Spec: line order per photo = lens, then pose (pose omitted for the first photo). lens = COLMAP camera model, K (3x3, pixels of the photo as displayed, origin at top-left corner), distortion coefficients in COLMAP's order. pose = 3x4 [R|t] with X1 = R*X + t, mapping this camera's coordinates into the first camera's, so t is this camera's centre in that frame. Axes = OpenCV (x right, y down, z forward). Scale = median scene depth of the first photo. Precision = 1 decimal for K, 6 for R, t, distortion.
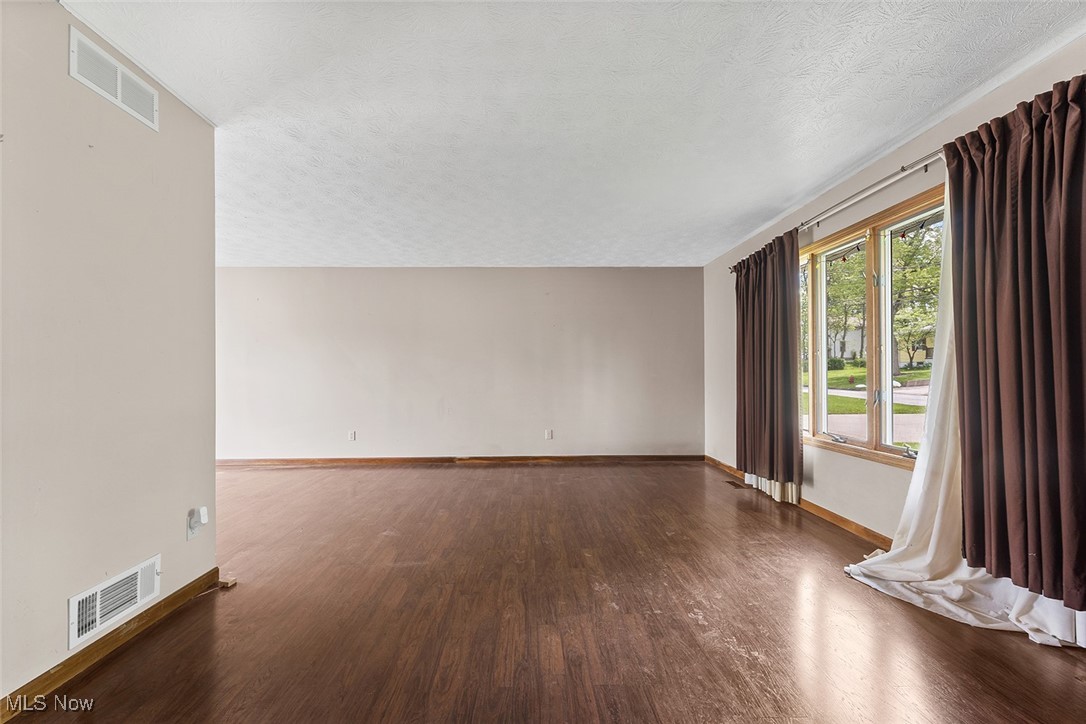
lens RADIAL K [[436.0, 0, 536.6], [0, 436.0, 365.6], [0, 0, 1]] dist [0.001376, -0.000315]
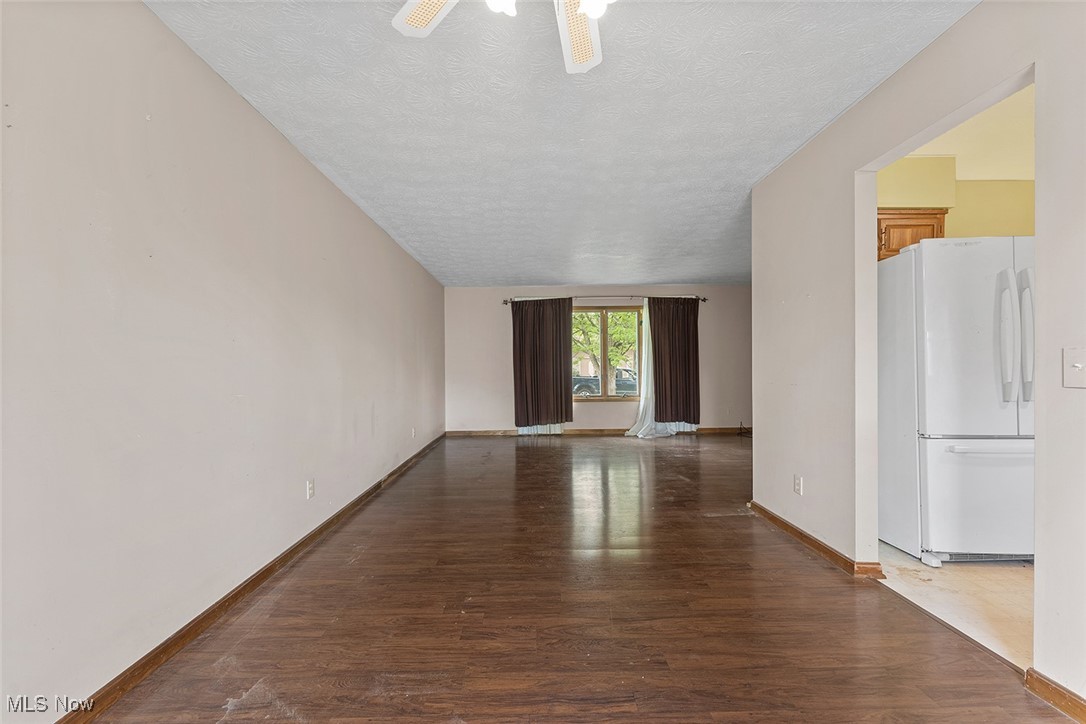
lens RADIAL K [[436.0, 0, 532.1], [0, 436.0, 369.1], [0, 0, 1]] dist [0.001376, -0.000315]
pose [[0.015277, 0.001926, 0.999881, -2.391366], [-0.008951, 0.999958, -0.001790, 0.047759], [-0.999843, -0.008923, 0.015294, 1.883851]]
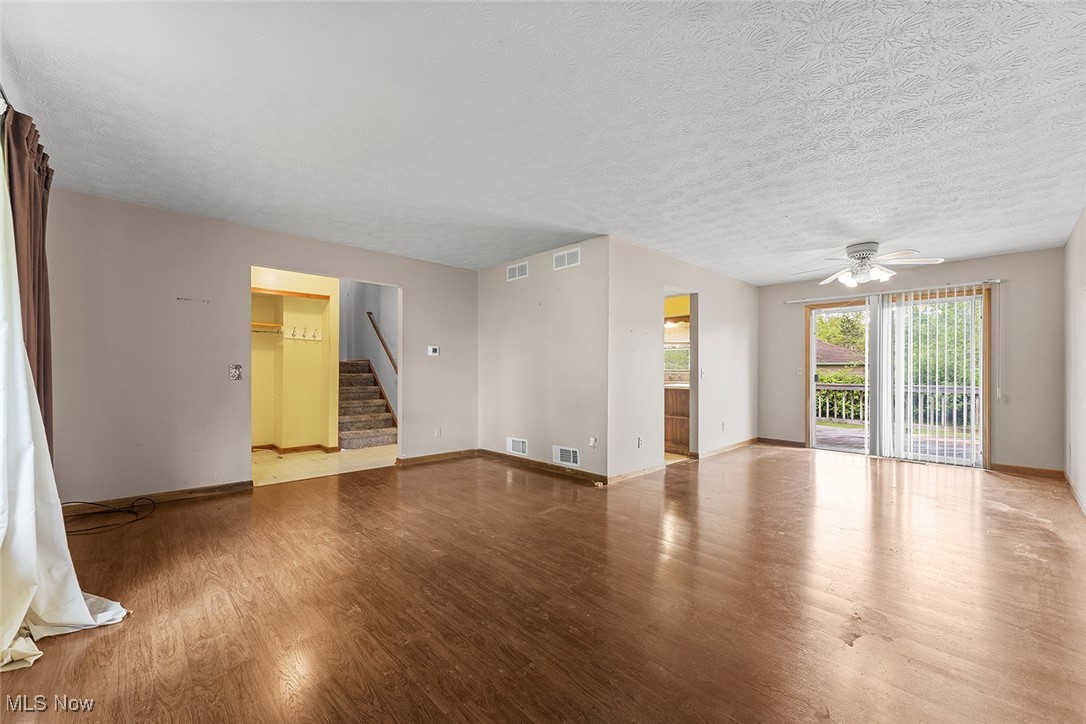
lens RADIAL K [[436.0, 0, 540.6], [0, 436.0, 368.4], [0, 0, 1]] dist [0.001376, -0.000315]
pose [[-0.739042, -0.002608, -0.673655, 0.777170], [0.011498, 0.999798, -0.016484, 0.040244], [0.673562, -0.019927, -0.738862, 2.407953]]
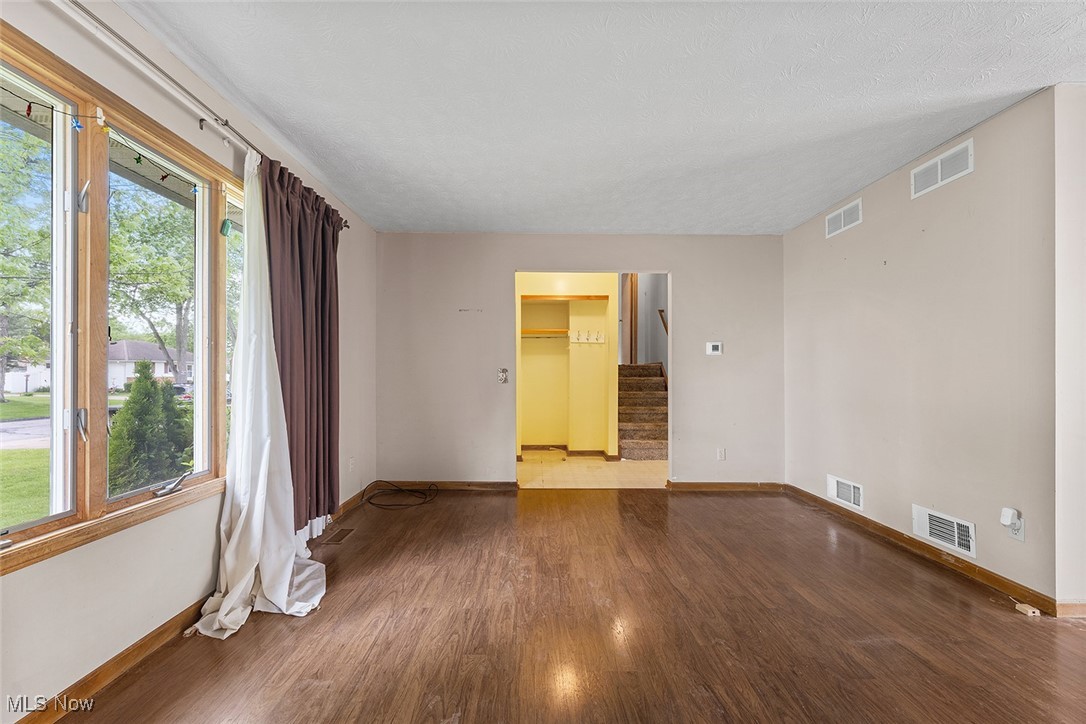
lens RADIAL K [[436.0, 0, 538.1], [0, 436.0, 369.1], [0, 0, 1]] dist [0.001376, -0.000315]
pose [[-0.999887, 0.003085, 0.014735, 0.292294], [0.002672, 0.999604, -0.028000, 0.035459], [-0.014815, -0.027958, -0.999499, 2.089535]]
